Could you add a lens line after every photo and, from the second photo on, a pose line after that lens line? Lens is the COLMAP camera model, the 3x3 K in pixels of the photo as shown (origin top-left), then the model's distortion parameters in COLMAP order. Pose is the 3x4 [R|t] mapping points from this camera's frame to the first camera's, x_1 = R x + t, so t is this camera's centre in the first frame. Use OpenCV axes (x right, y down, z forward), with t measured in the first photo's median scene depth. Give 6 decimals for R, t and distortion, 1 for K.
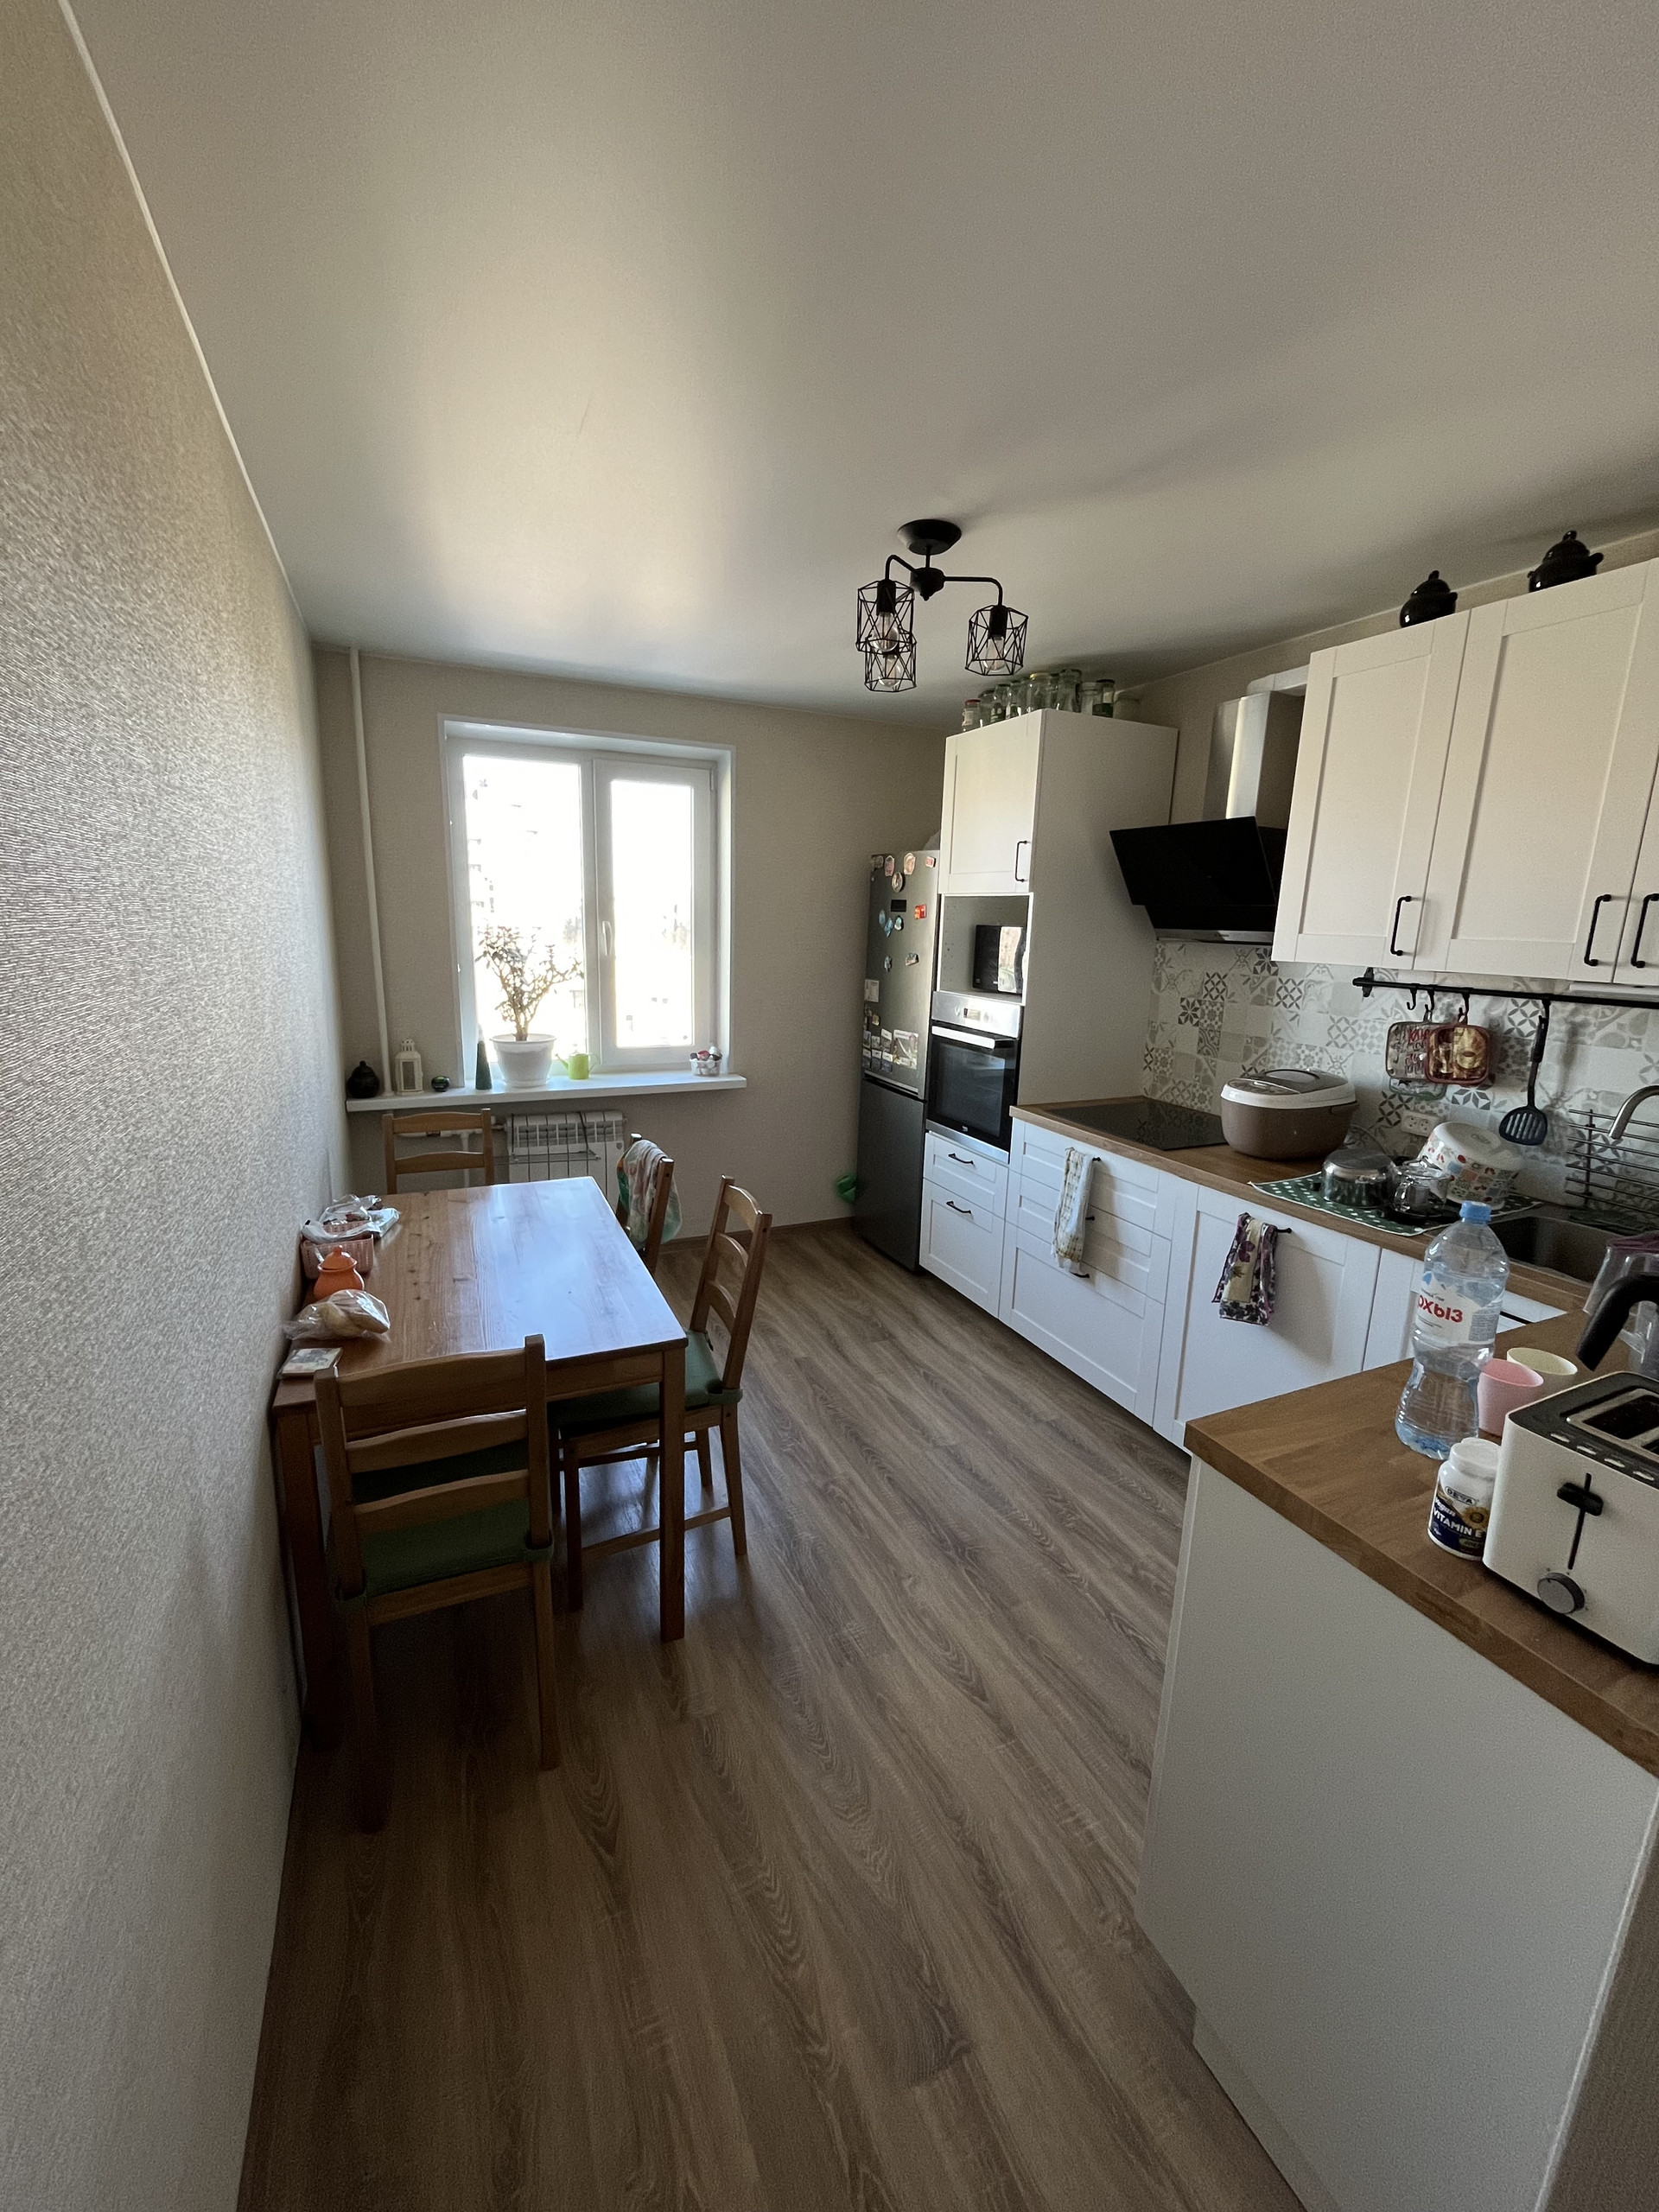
lens RADIAL K [[889.5, 0, 833.4], [0, 889.5, 1107.0], [0, 0, 1]] dist [-0.003279, 0.000058]
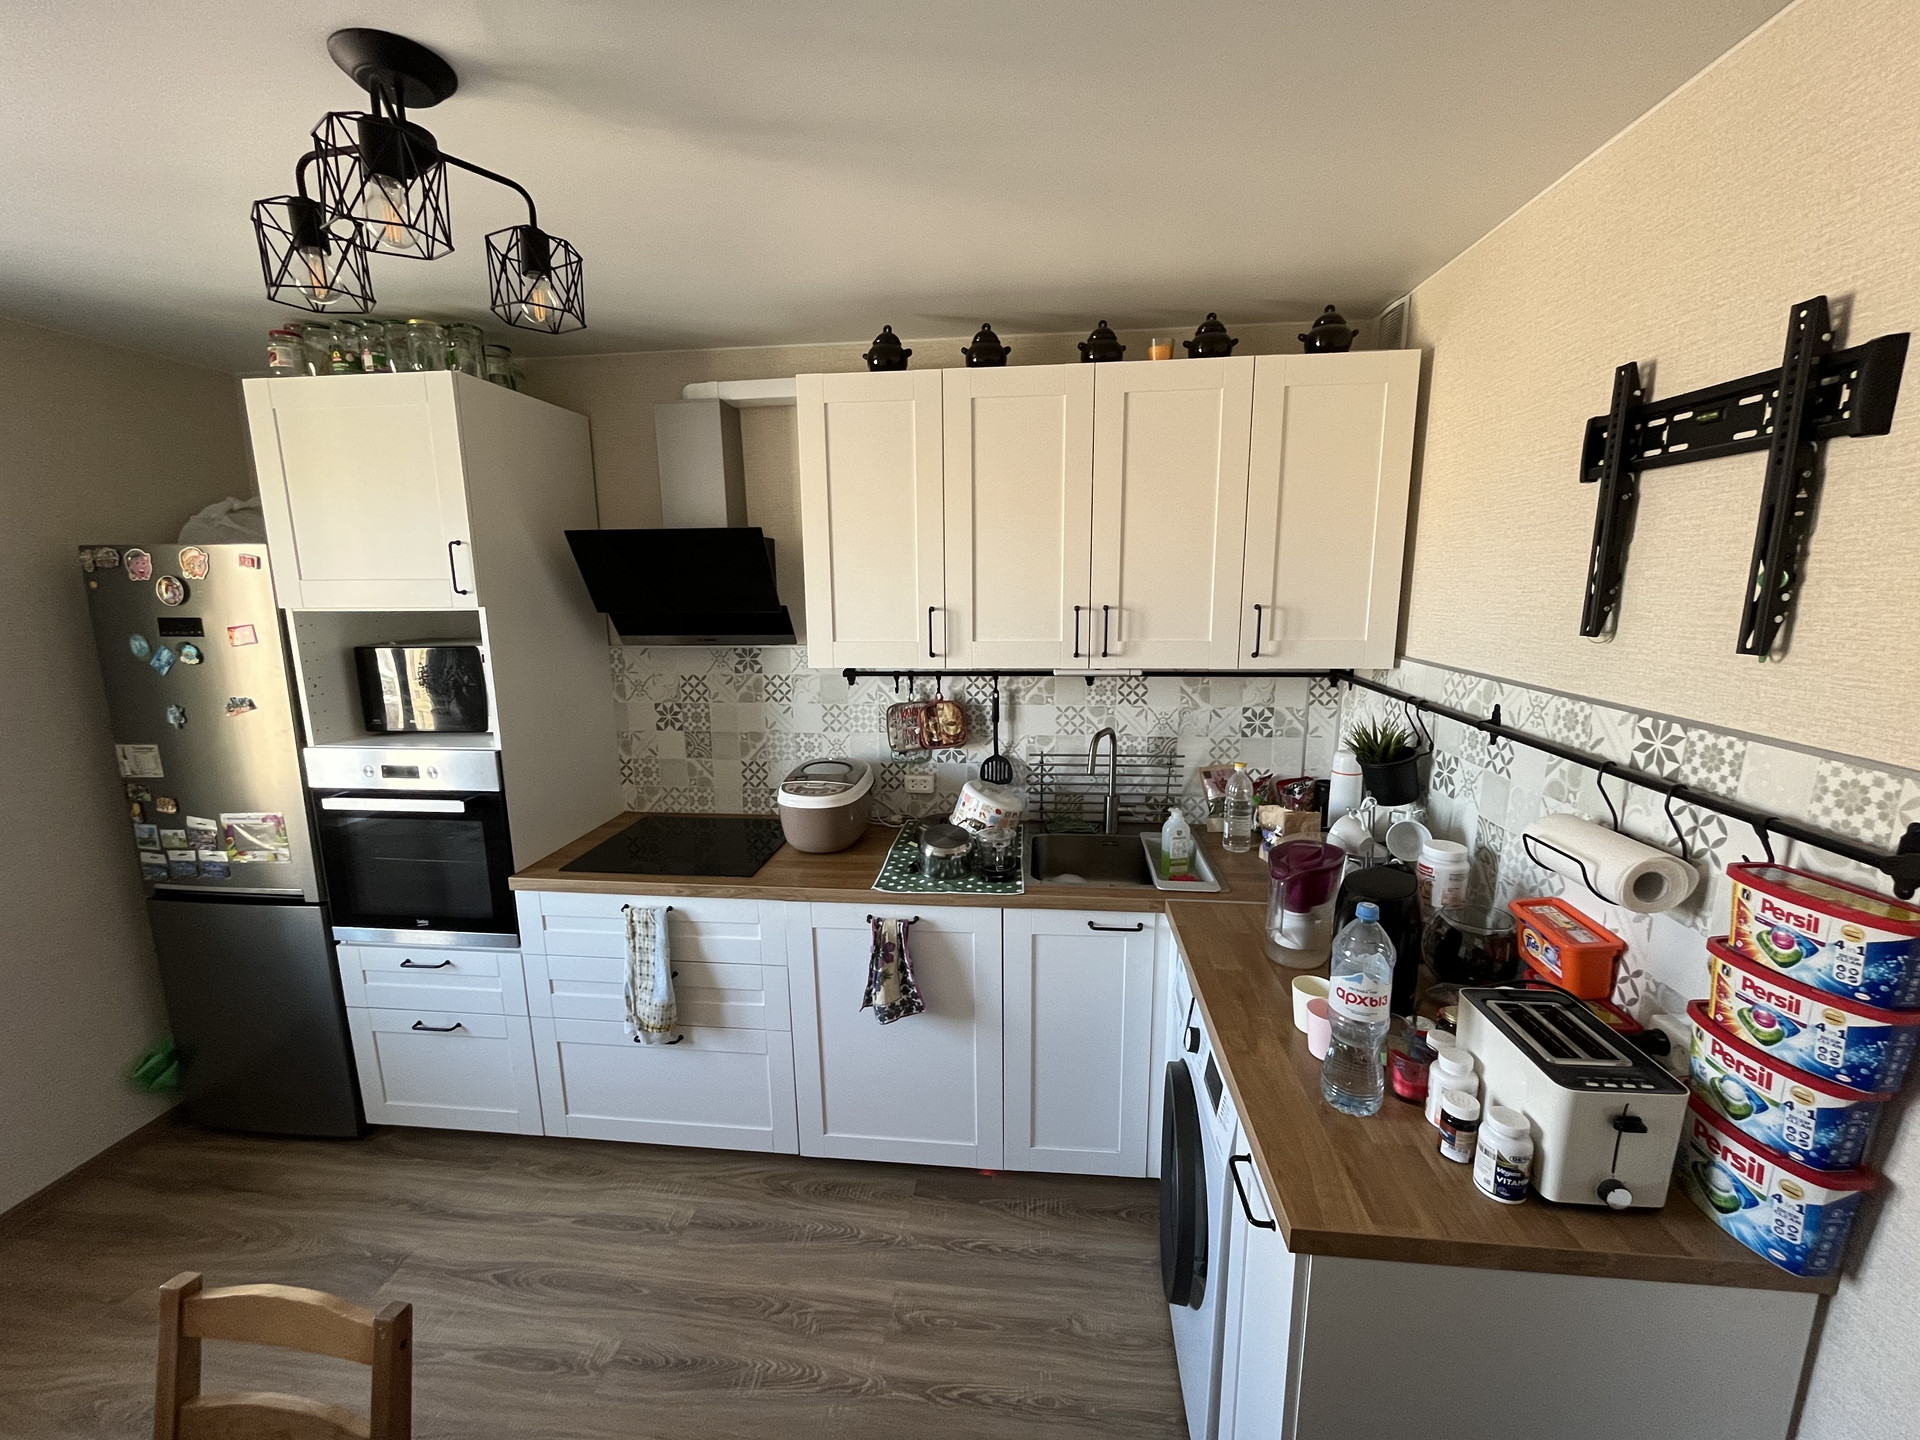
lens RADIAL K [[772.1, 0, 955.9], [0, 772.1, 722.3], [0, 0, 1]] dist [-0.003279, 0.000058]
pose [[0.518129, -0.189962, 0.833941, -0.151339], [0.203731, 0.974371, 0.095371, -0.132118], [-0.830684, 0.120485, 0.543551, 0.325609]]
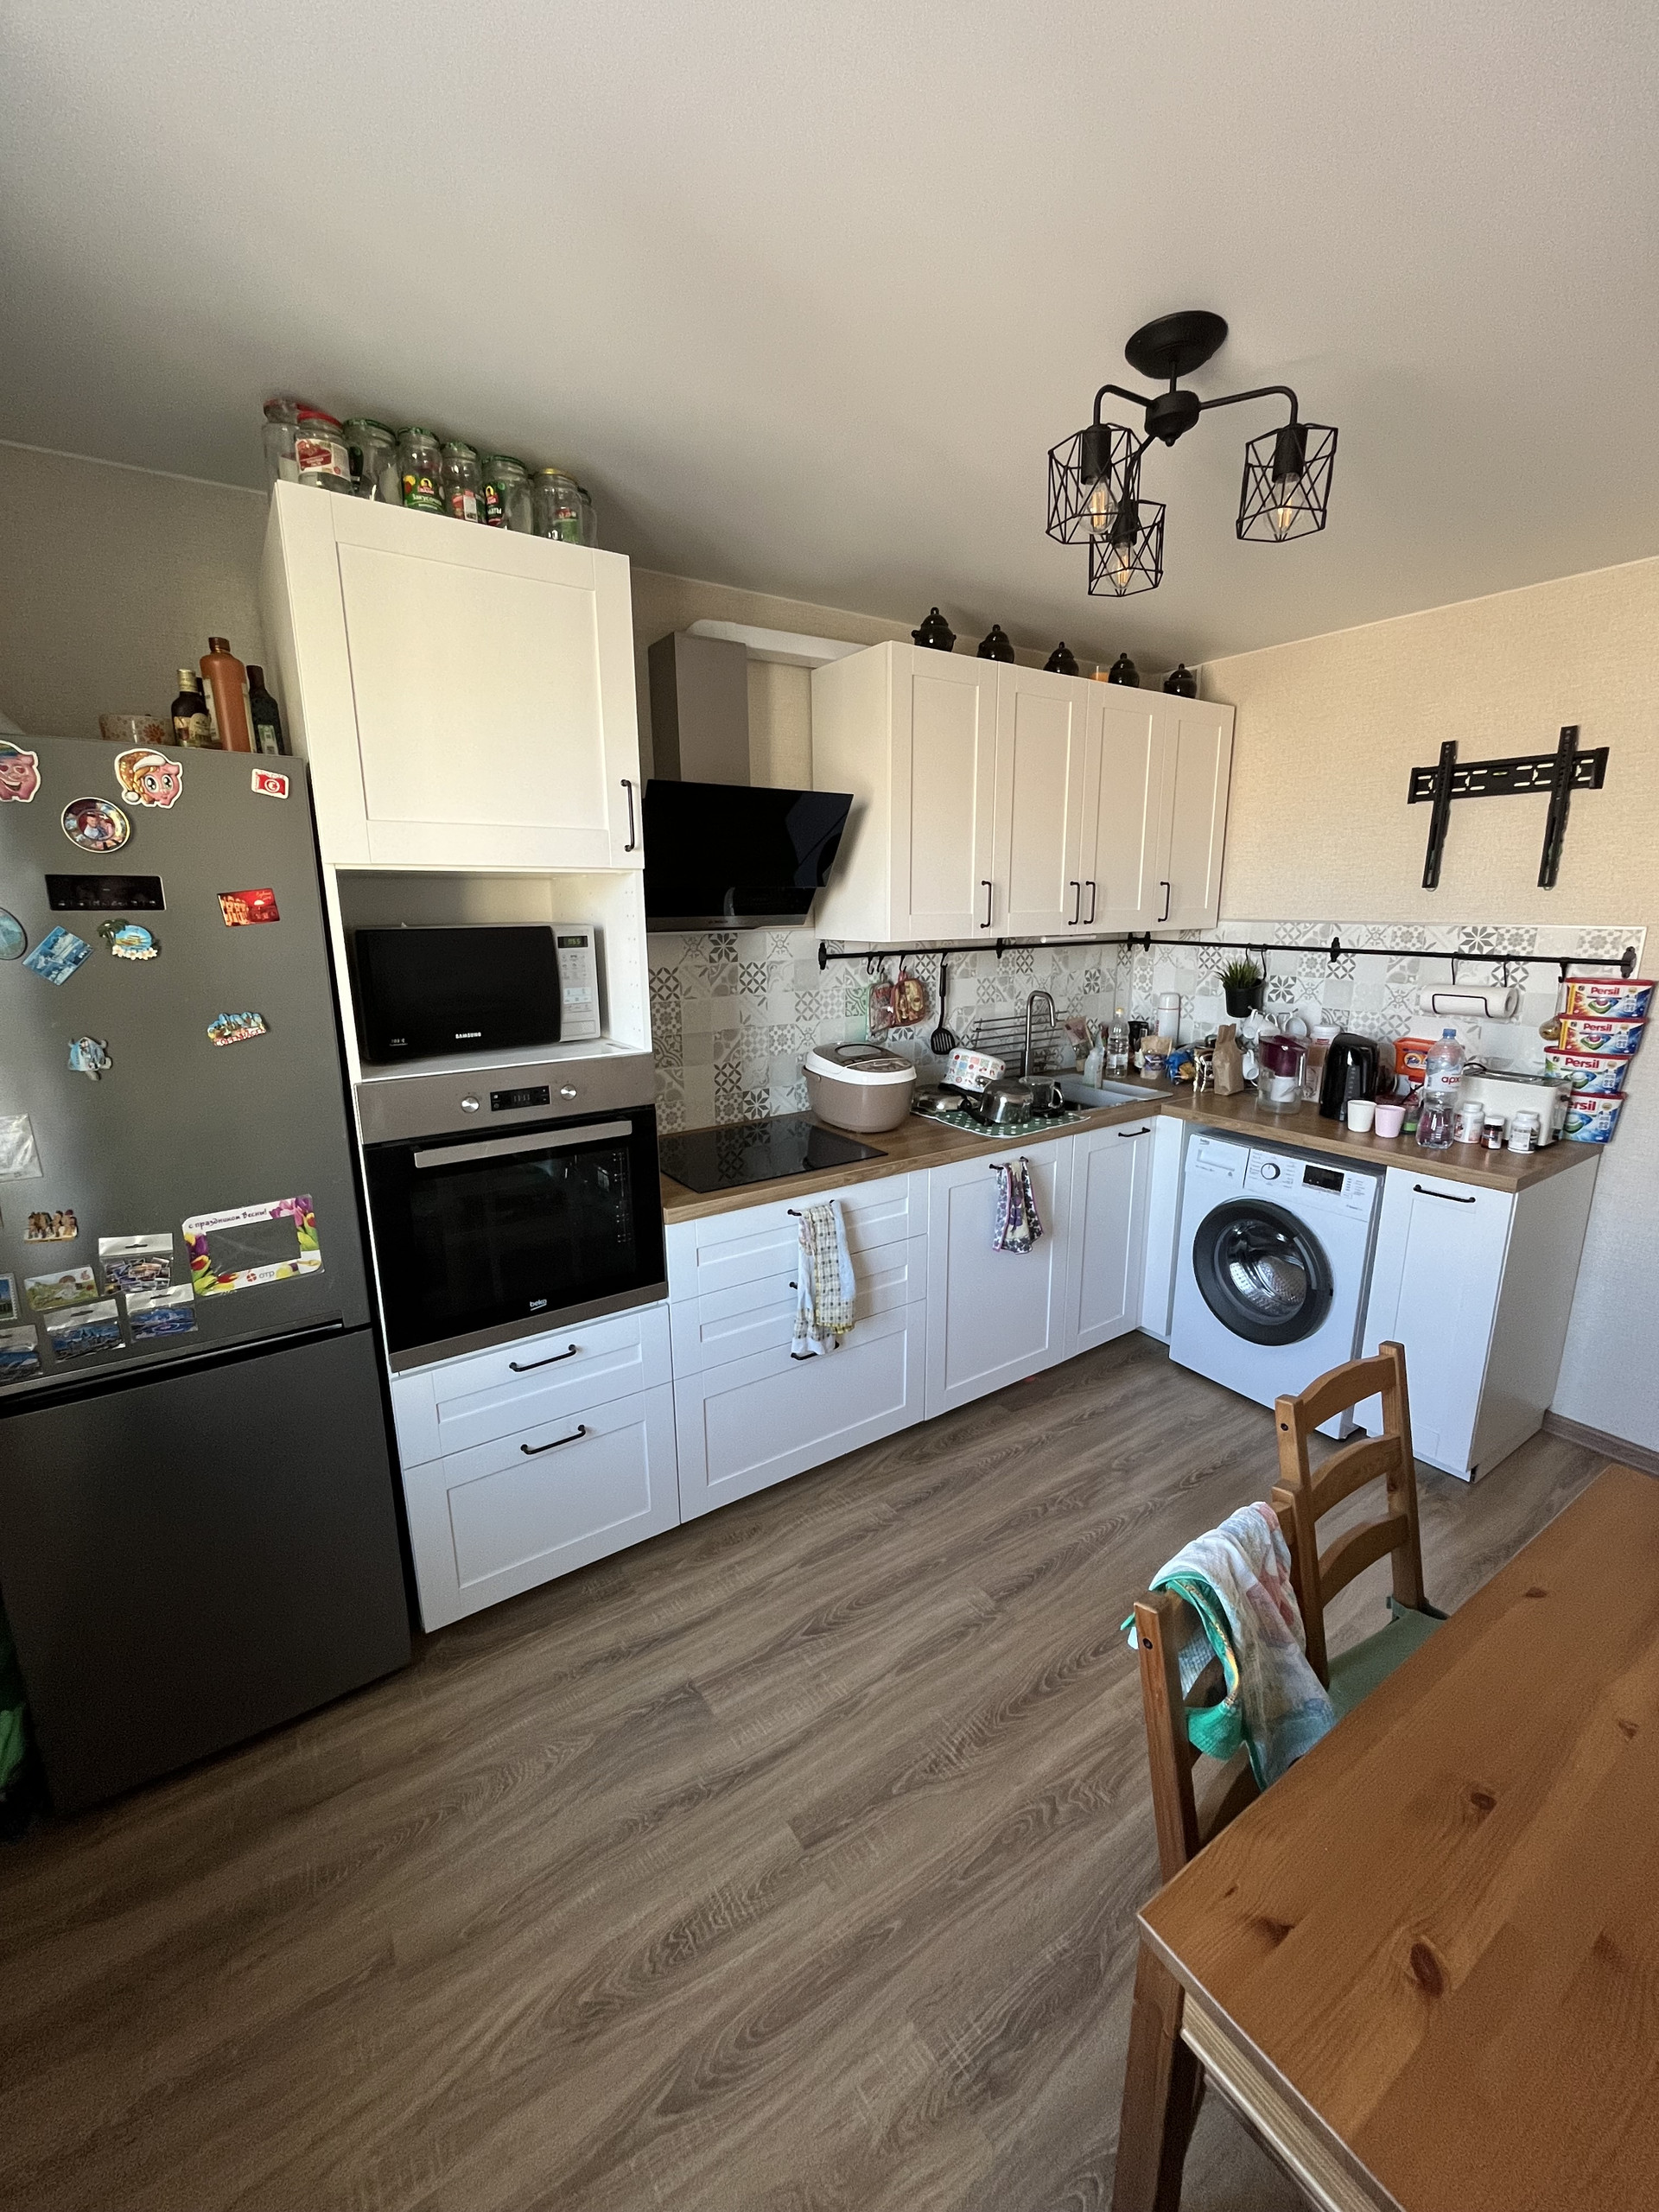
lens RADIAL K [[889.5, 0, 830.4], [0, 889.5, 1103.9], [0, 0, 1]] dist [-0.003279, 0.000058]
pose [[-0.161538, -0.246642, 0.955549, -0.450102], [0.210574, 0.937352, 0.277543, -0.247741], [-0.964139, 0.246048, -0.099481, 1.041558]]
